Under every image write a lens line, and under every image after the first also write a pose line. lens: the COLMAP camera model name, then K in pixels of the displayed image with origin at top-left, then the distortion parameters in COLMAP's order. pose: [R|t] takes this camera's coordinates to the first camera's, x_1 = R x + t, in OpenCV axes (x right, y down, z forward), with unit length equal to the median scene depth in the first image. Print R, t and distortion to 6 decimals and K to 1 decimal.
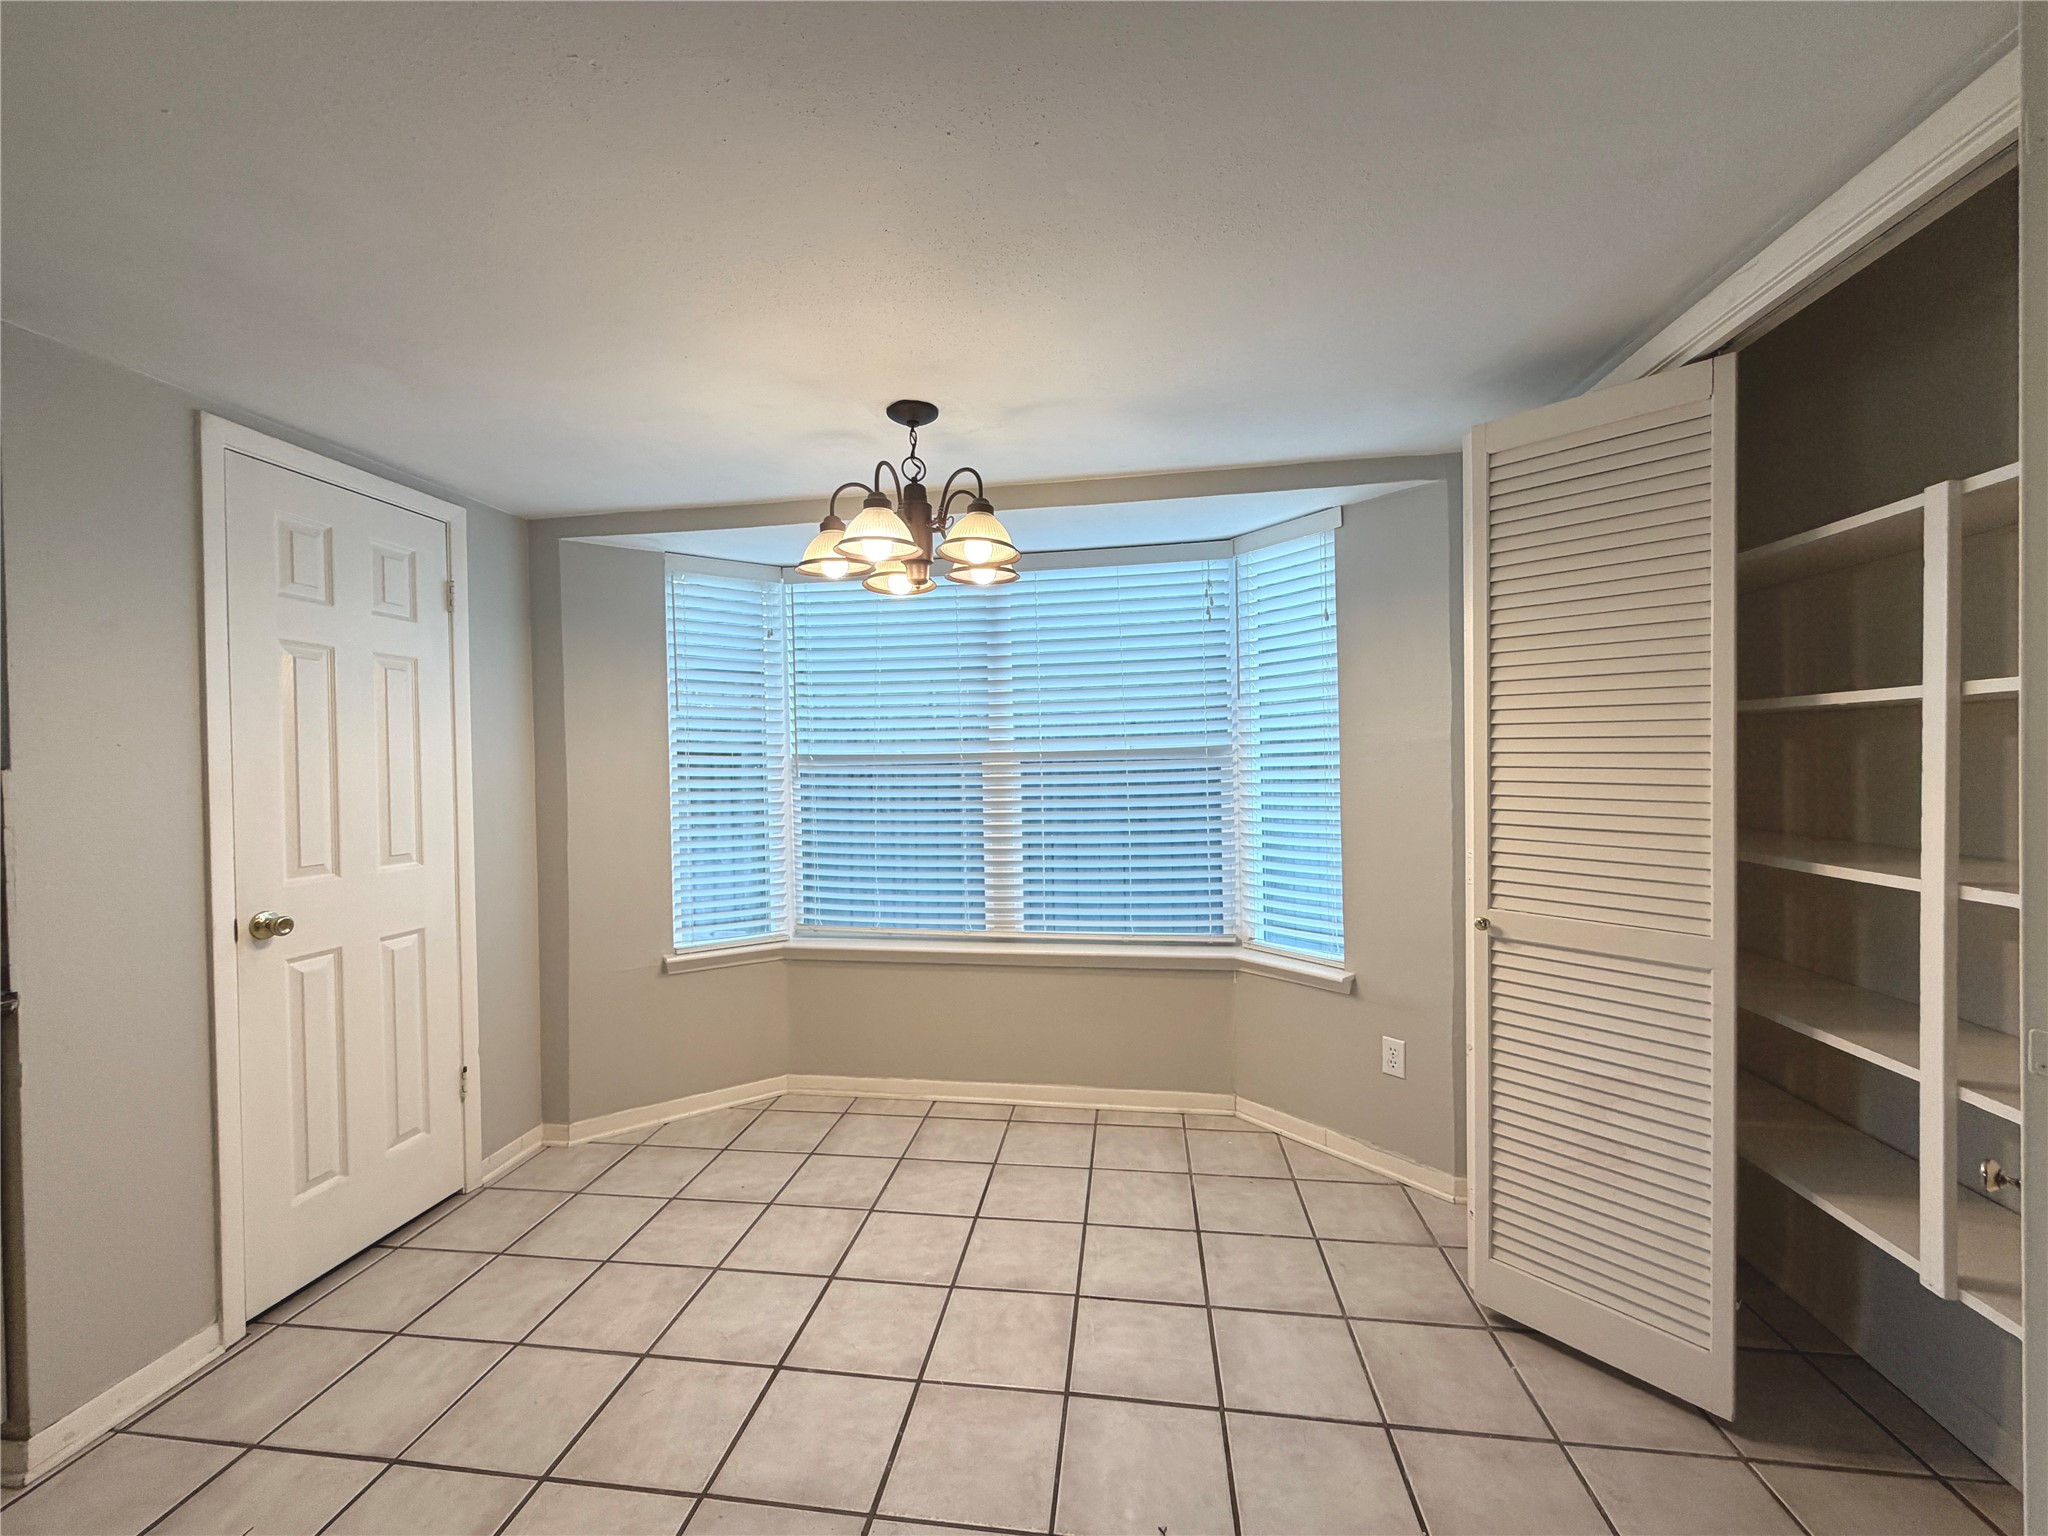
lens RADIAL K [[825.4, 0, 1019.7], [0, 825.4, 768.6], [0, 0, 1]] dist [-0.000310, 0.000027]
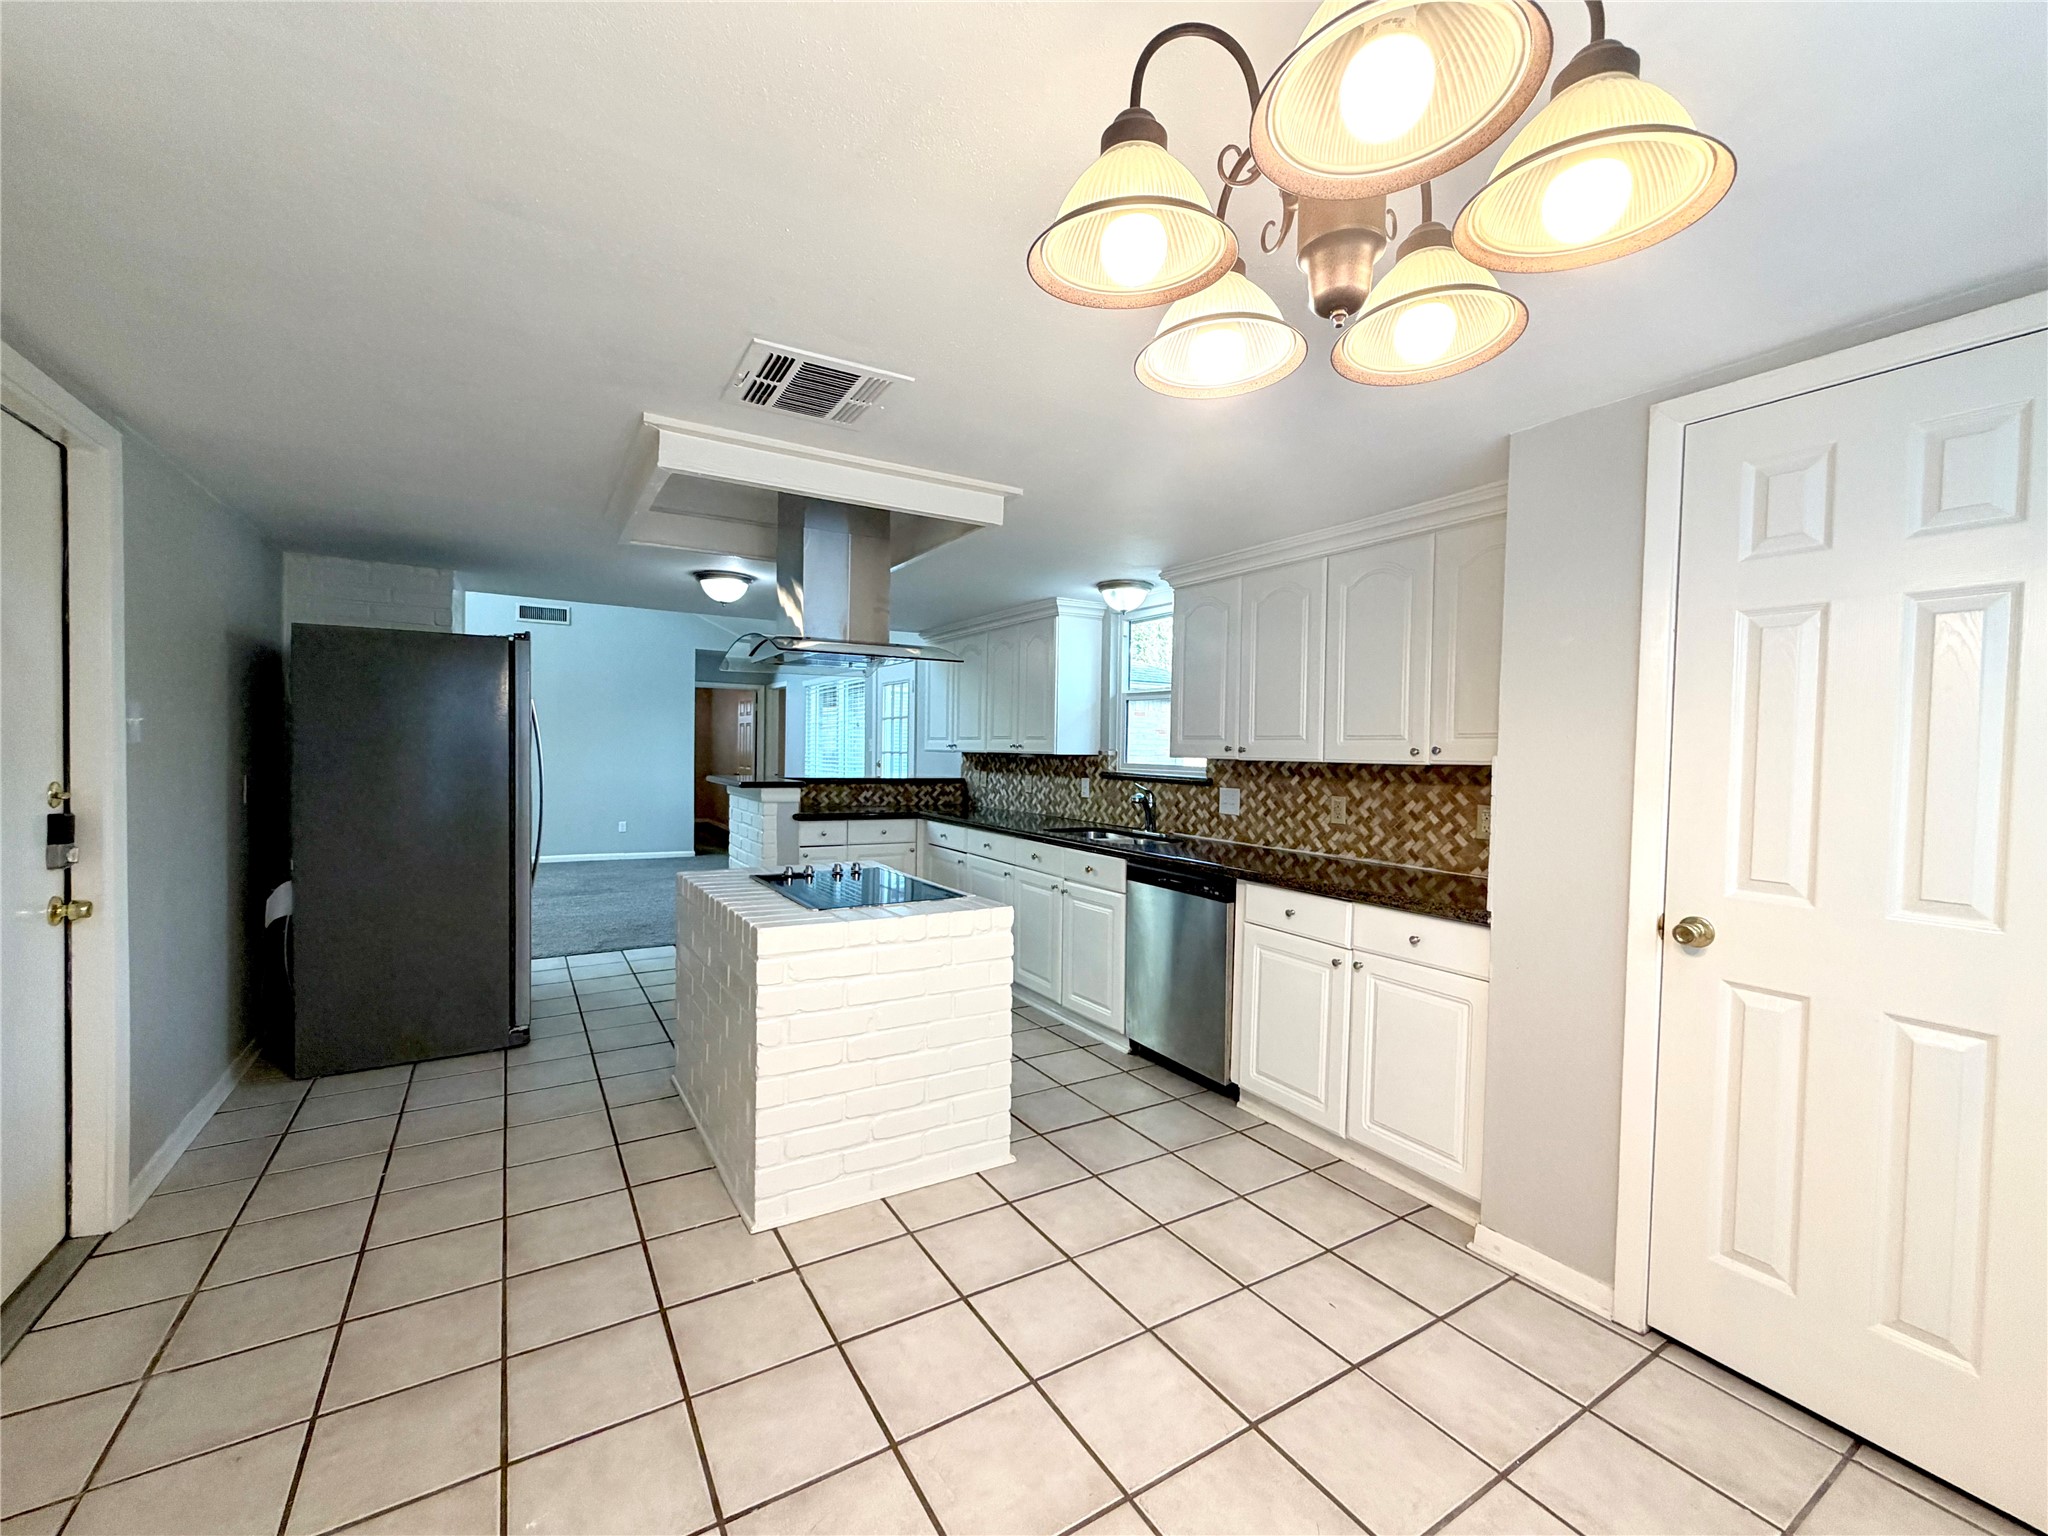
lens RADIAL K [[825.4, 0, 1011.2], [0, 825.4, 772.5], [0, 0, 1]] dist [-0.000310, 0.000027]
pose [[-0.771843, 0.027111, -0.635234, 0.154554], [-0.008108, 0.998590, 0.052470, -0.017276], [0.635761, 0.045650, -0.770535, 0.769503]]
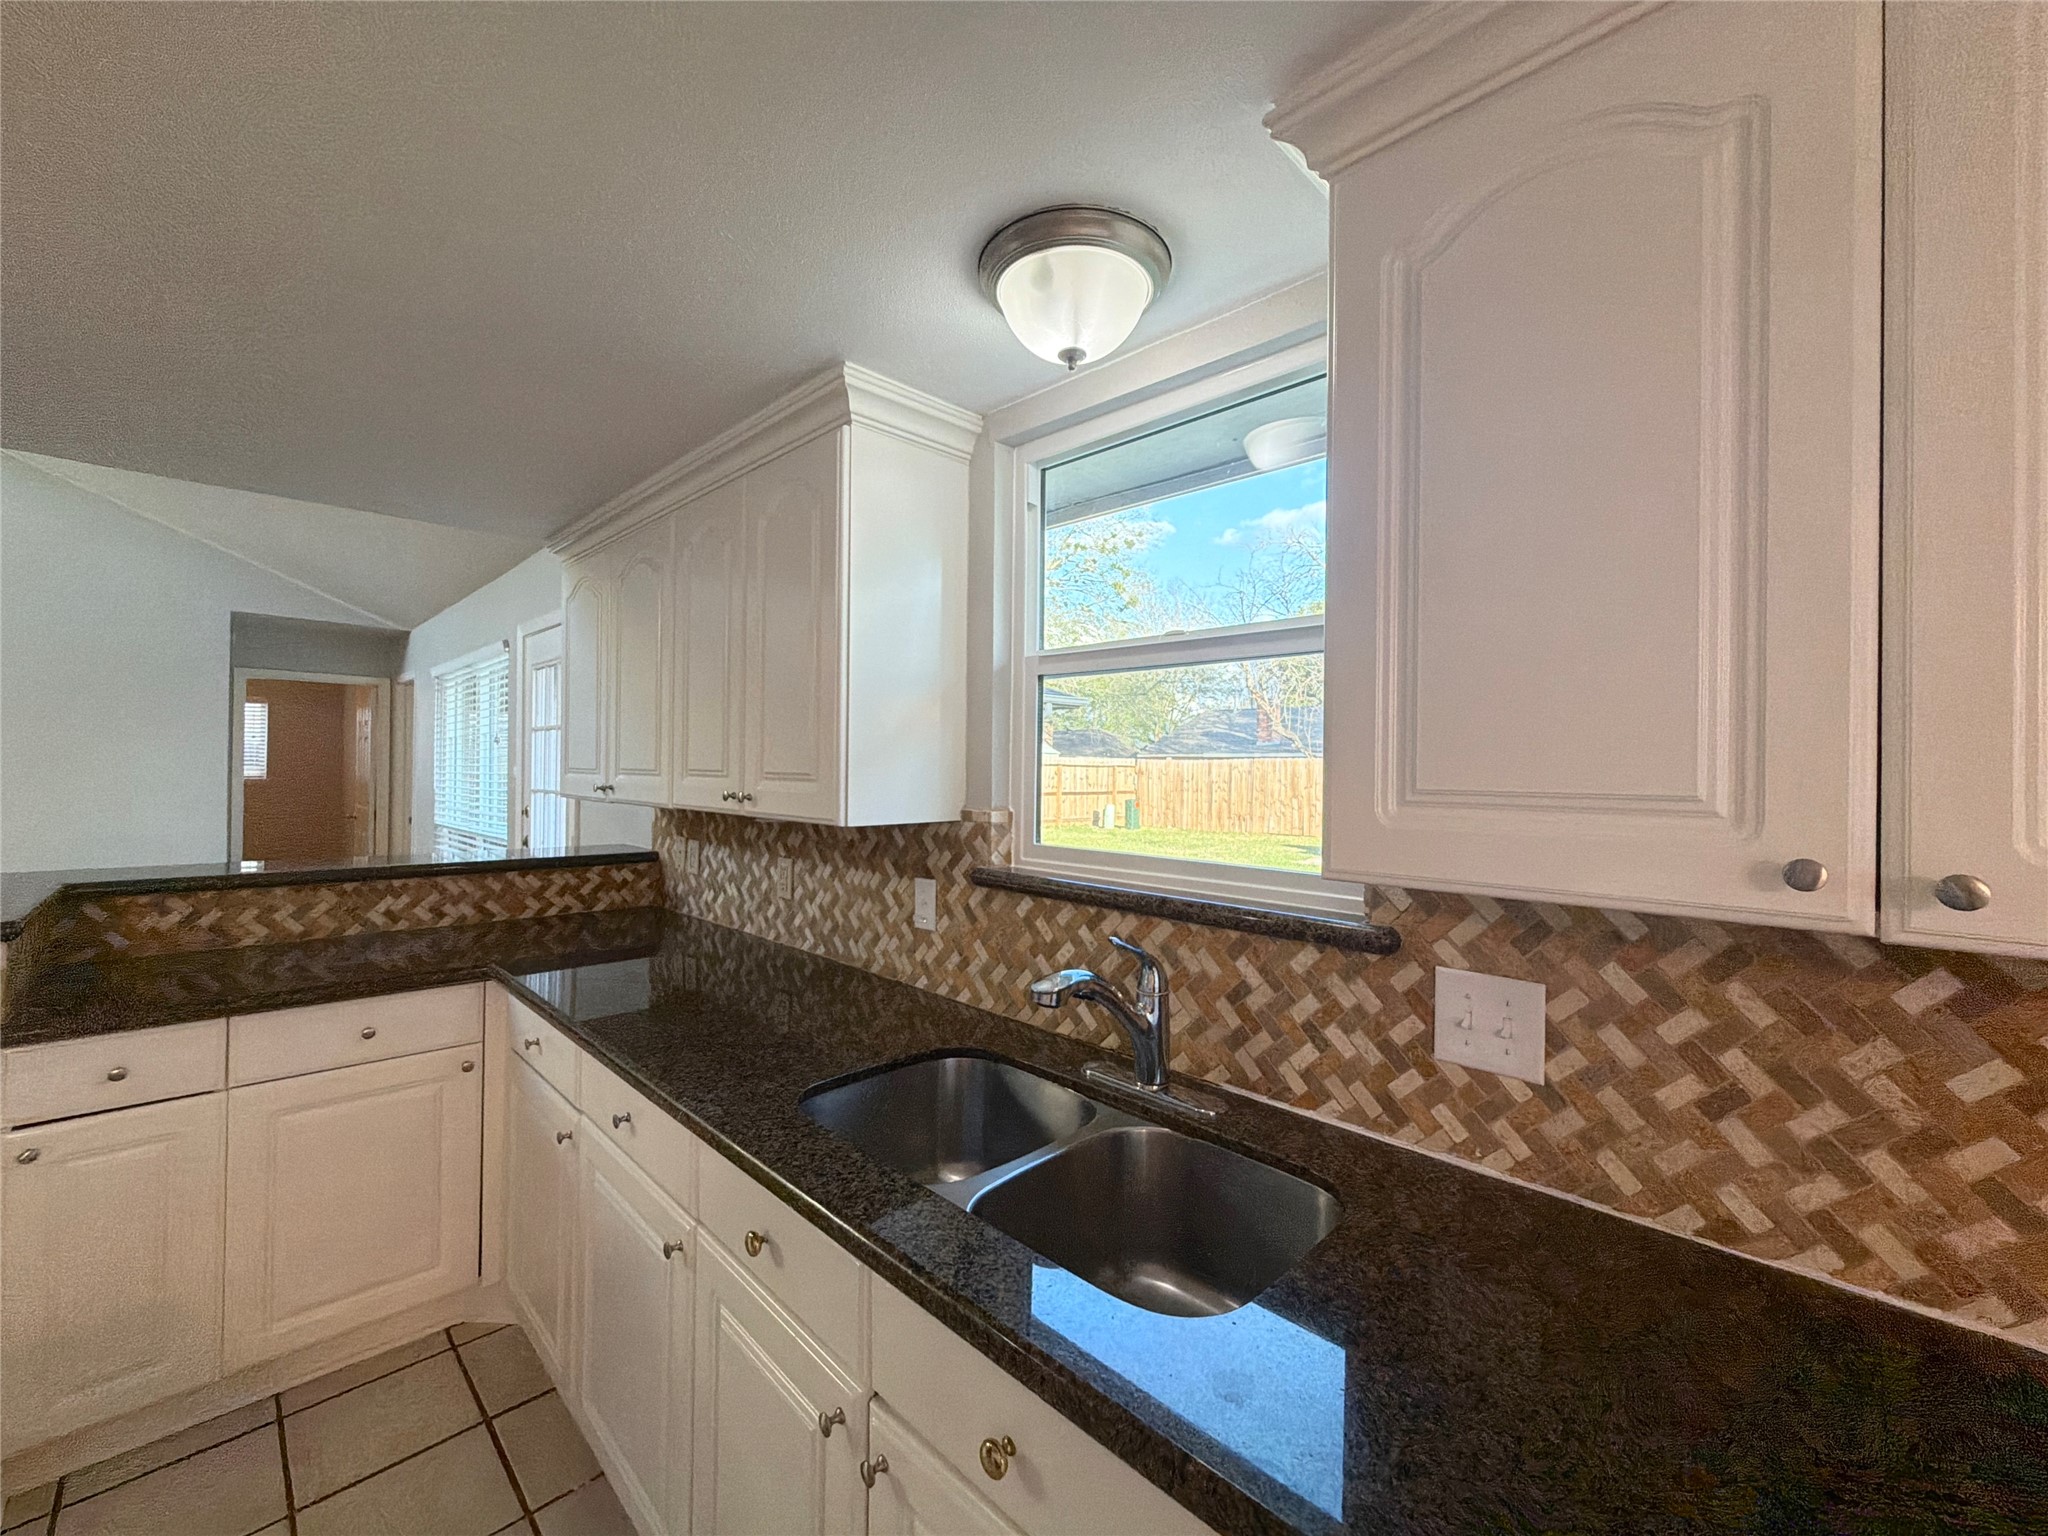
lens RADIAL K [[825.4, 0, 1013.7], [0, 825.4, 767.9], [0, 0, 1]] dist [-0.000310, 0.000027]
pose [[-0.598689, 0.015791, -0.800826, -0.505161], [-0.007736, 0.999645, 0.025494, -0.022530], [0.800945, 0.021458, -0.598354, 0.064482]]
